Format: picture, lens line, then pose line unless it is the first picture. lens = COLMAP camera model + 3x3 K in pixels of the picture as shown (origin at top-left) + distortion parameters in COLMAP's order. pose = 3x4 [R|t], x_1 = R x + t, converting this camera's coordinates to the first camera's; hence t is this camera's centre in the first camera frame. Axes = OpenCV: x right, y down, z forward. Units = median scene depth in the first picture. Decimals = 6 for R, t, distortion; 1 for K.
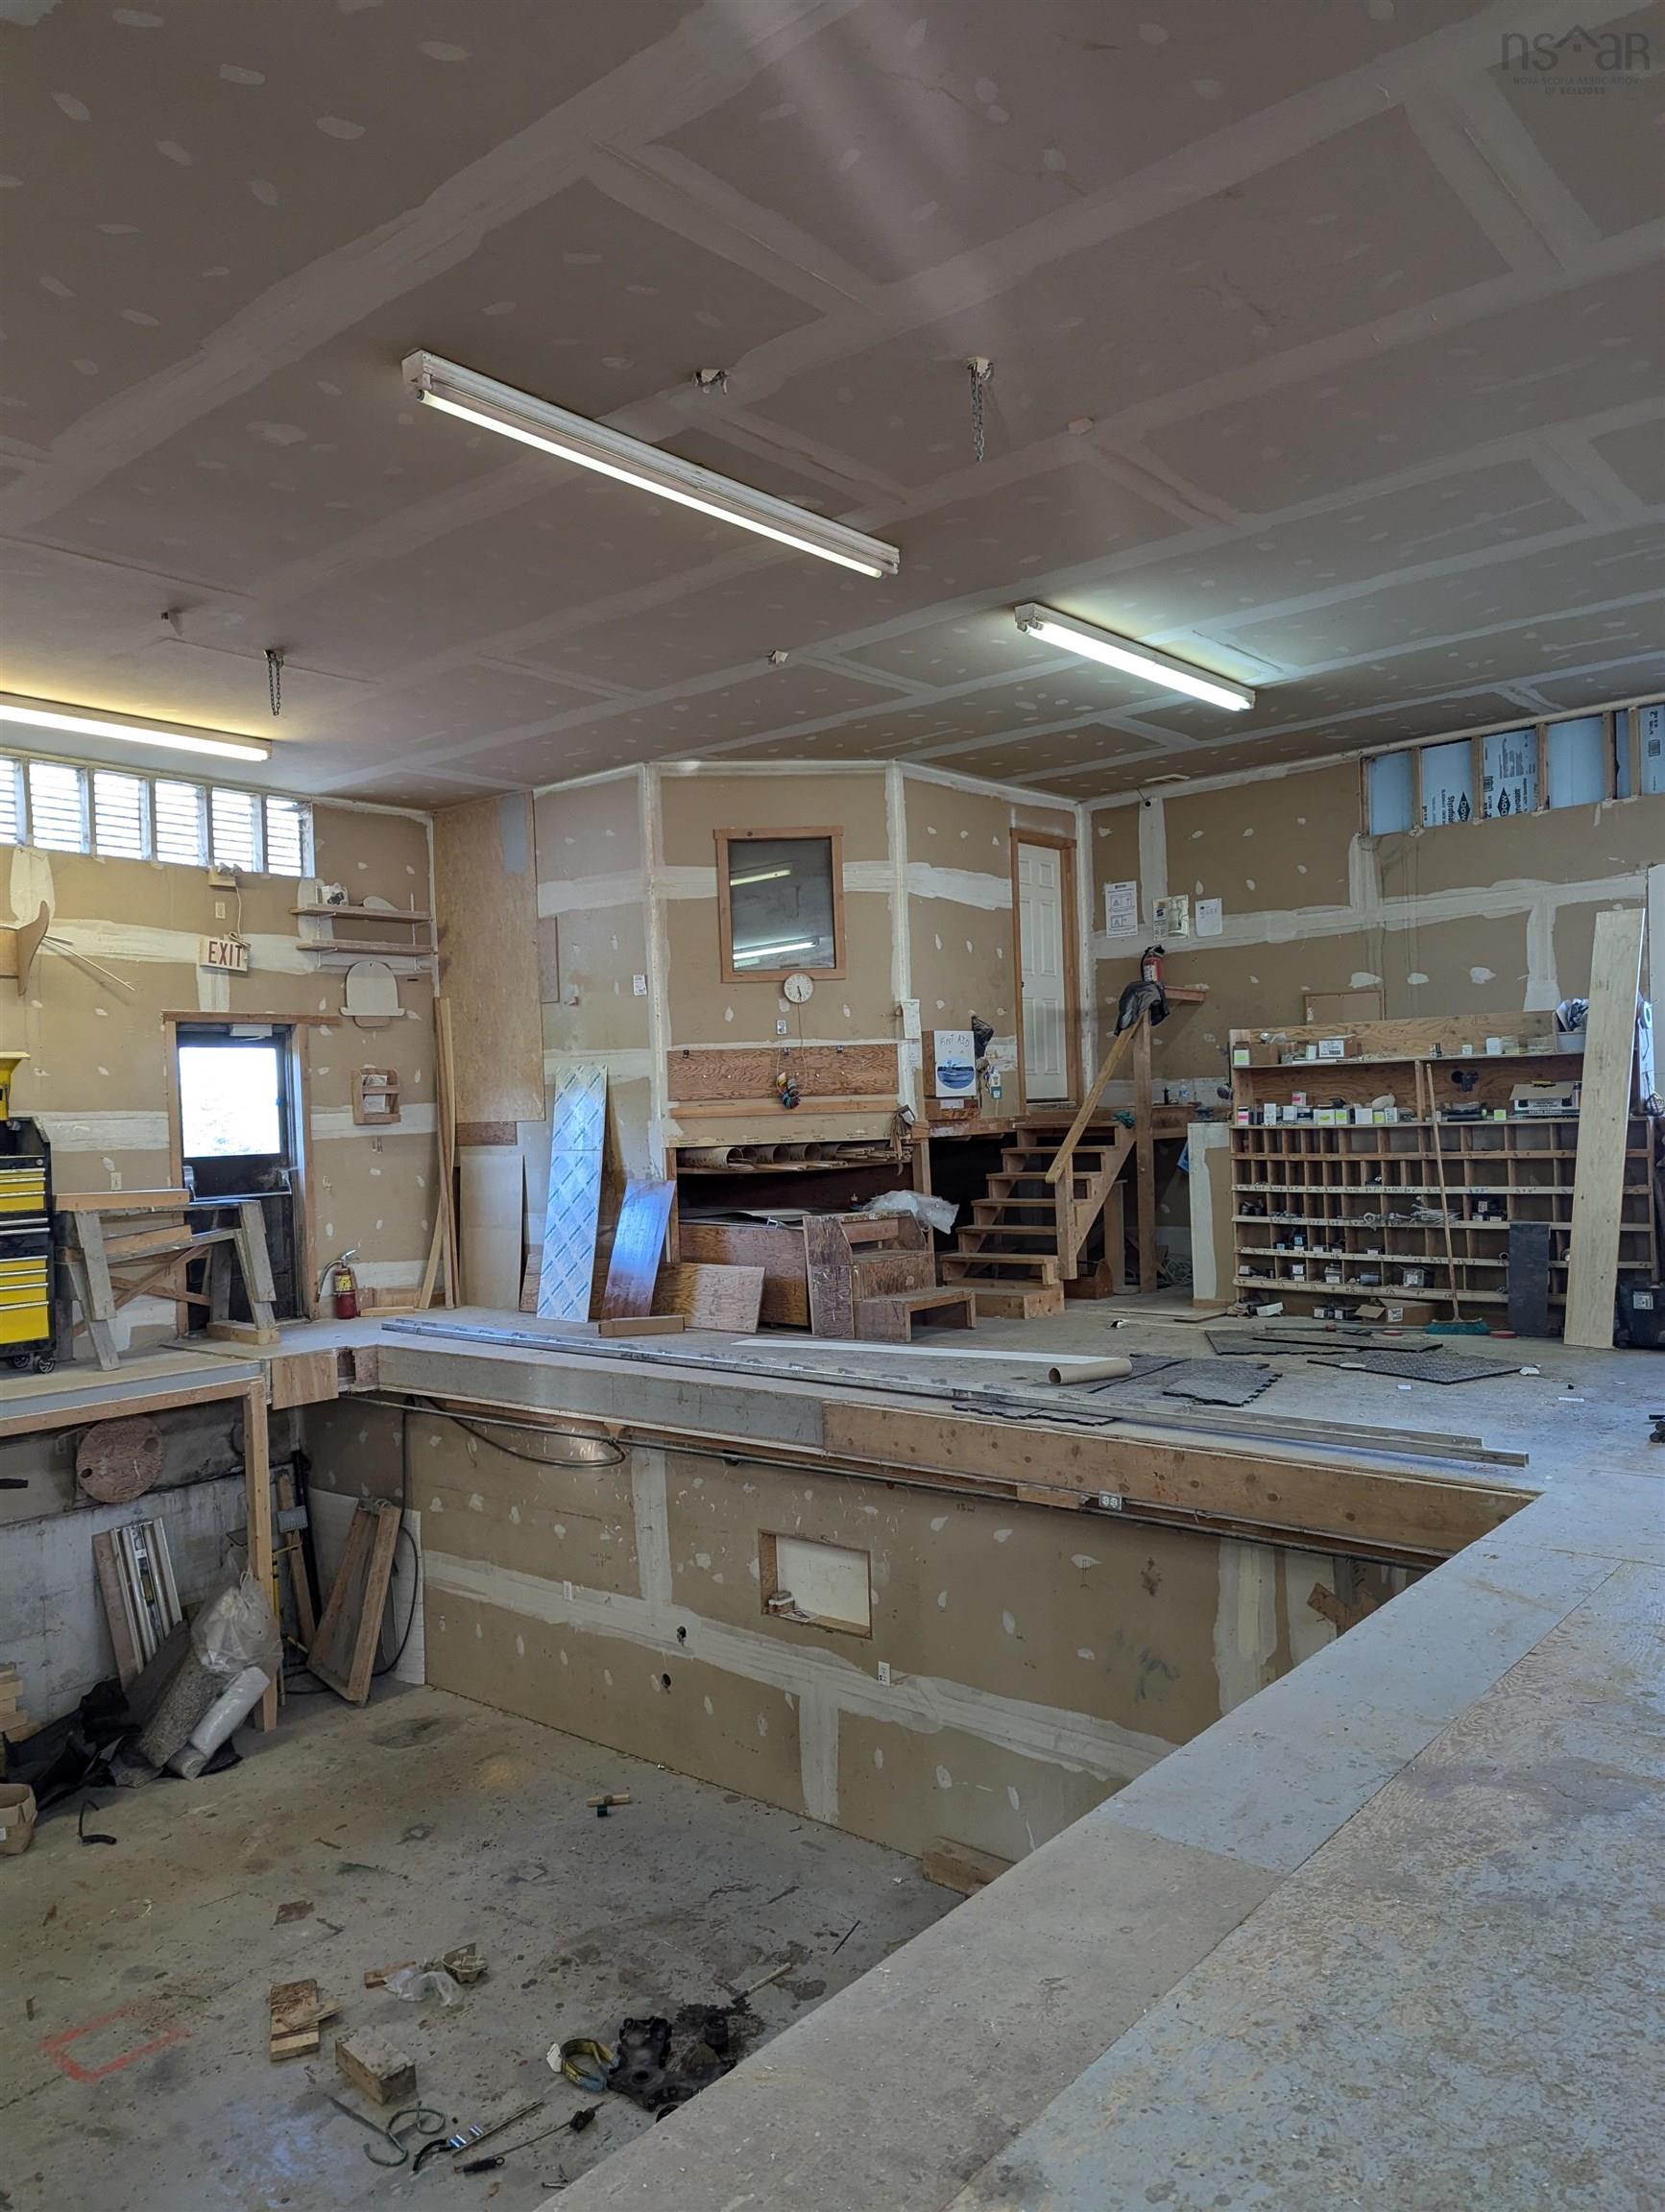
lens RADIAL K [[1564.0, 0, 830.7], [0, 1564.0, 1111.0], [0, 0, 1]] dist [0.056179, -0.029383]
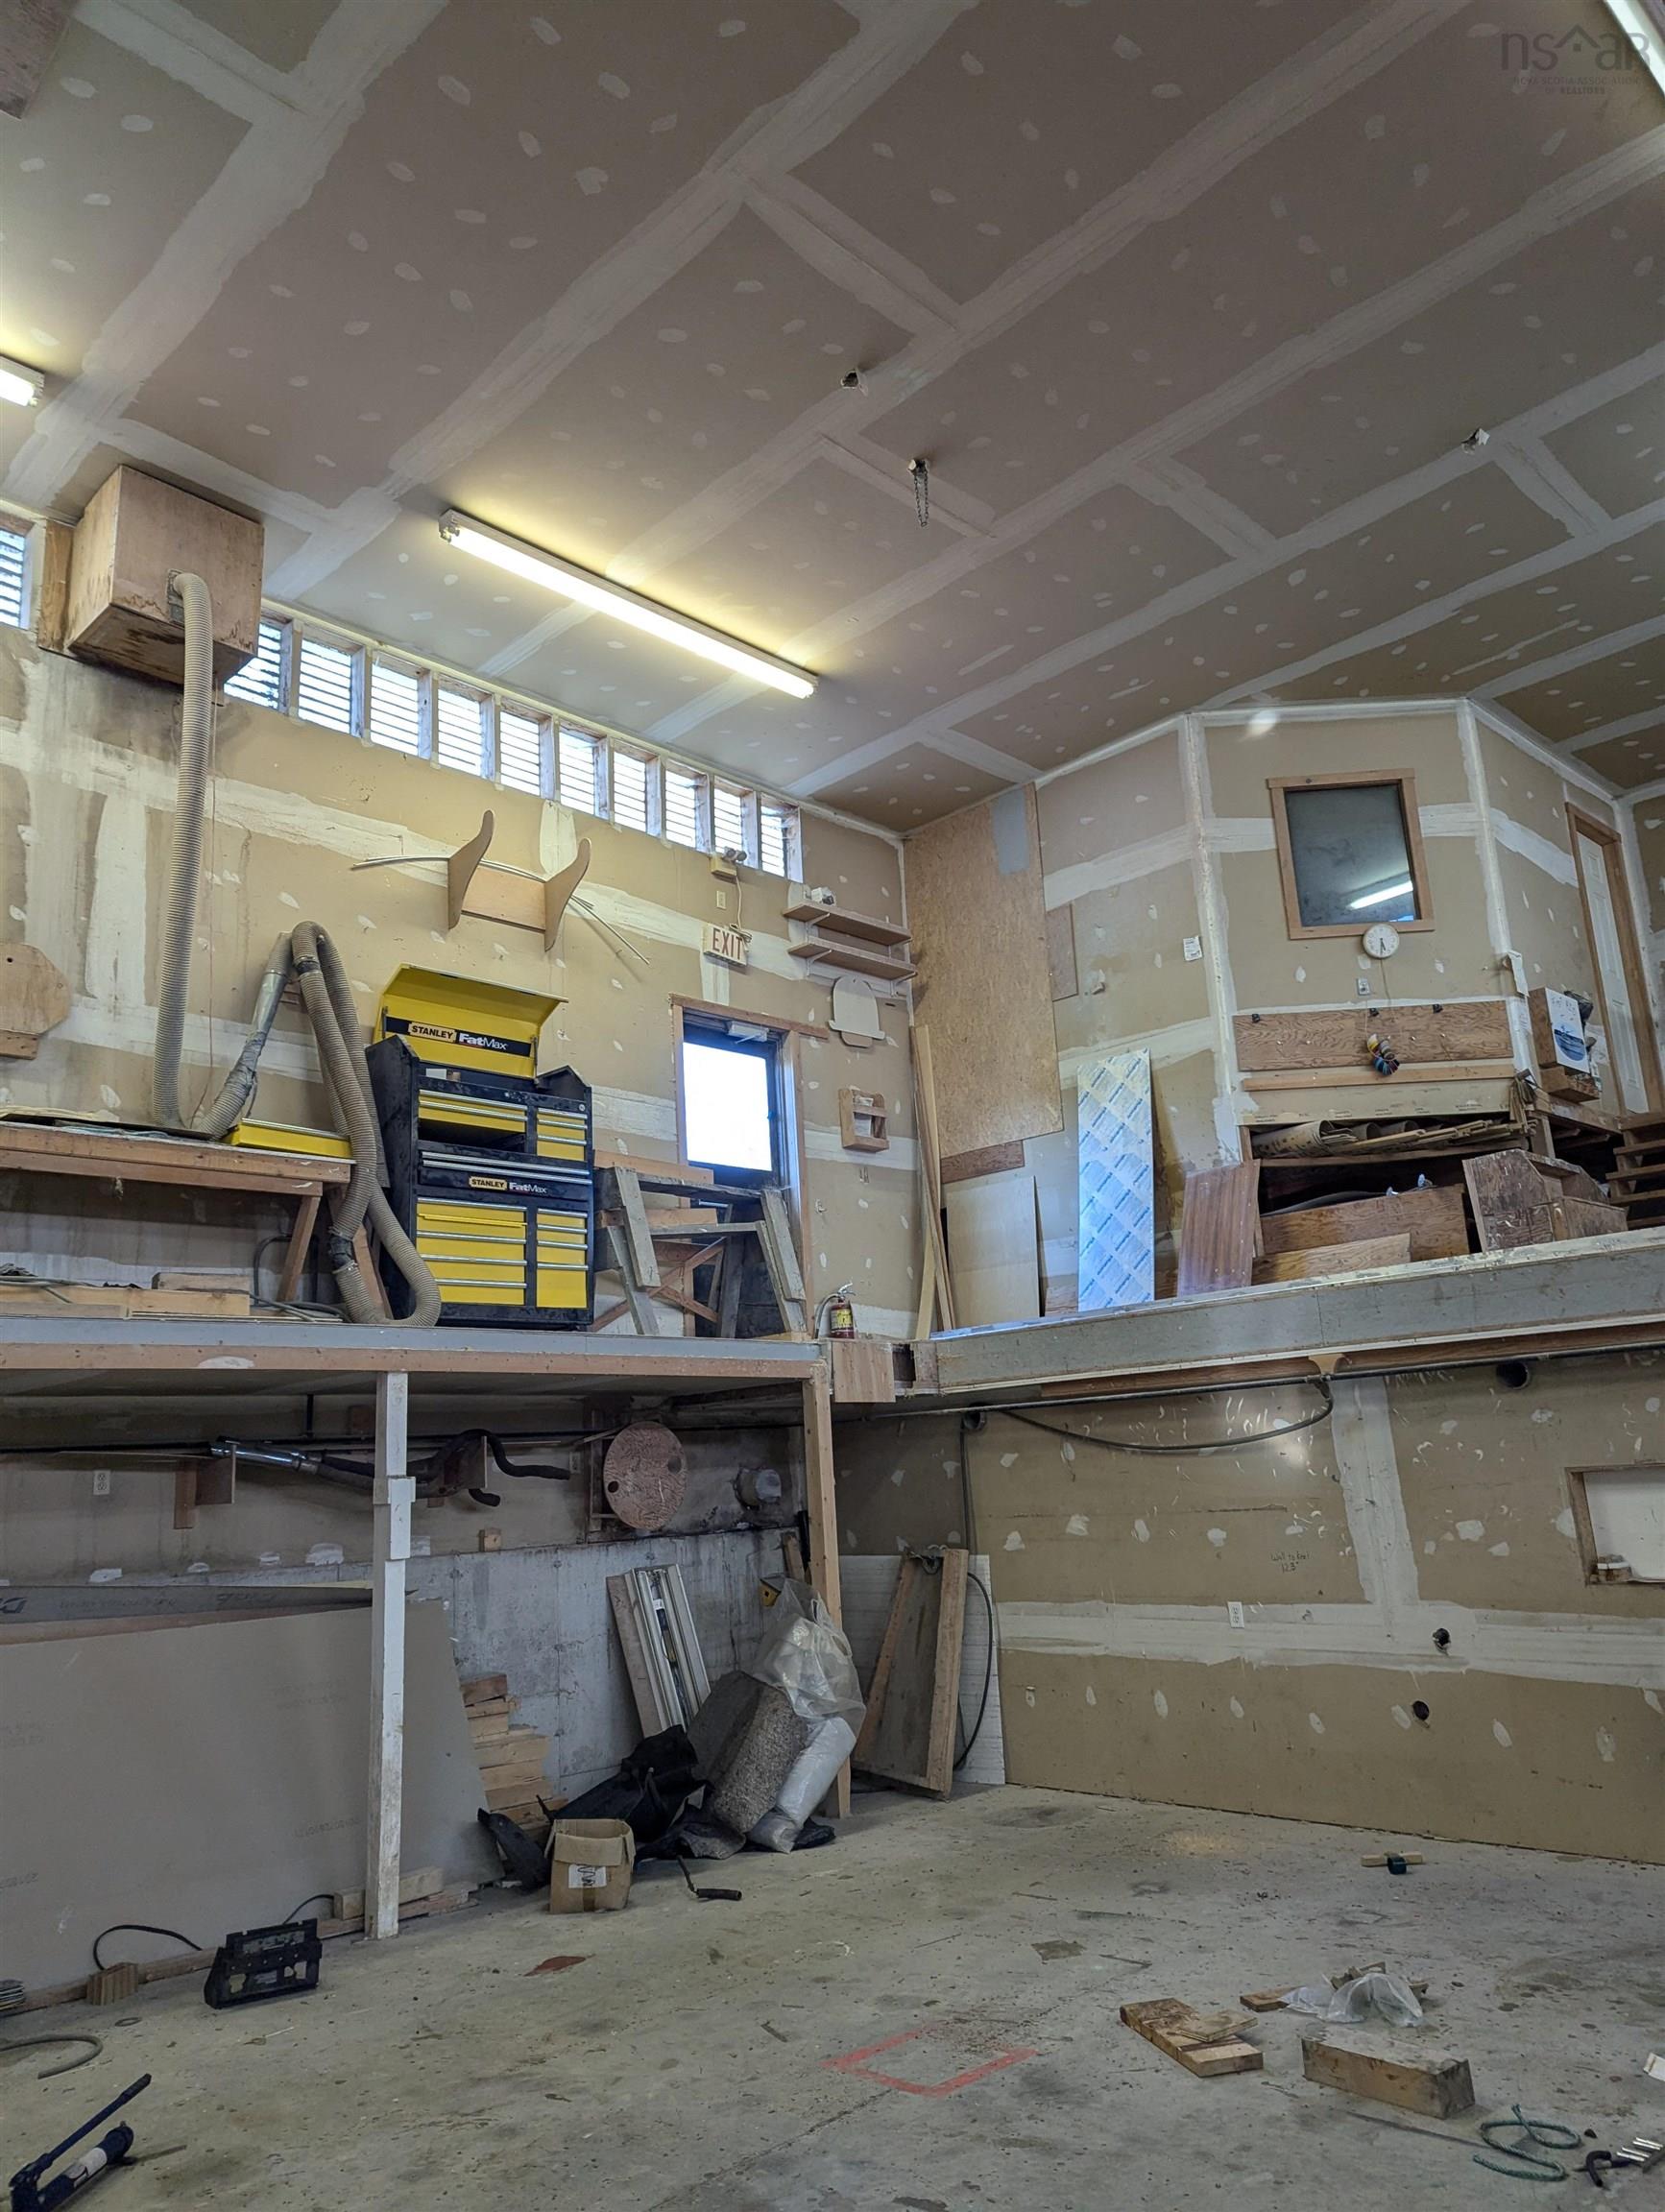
lens RADIAL K [[1564.0, 0, 840.2], [0, 1564.0, 1107.5], [0, 0, 1]] dist [0.056179, -0.029383]
pose [[0.996055, -0.036892, -0.080710, -0.254806], [0.017170, 0.972422, -0.232595, 0.210526], [0.087065, 0.230292, 0.969219, 0.151452]]
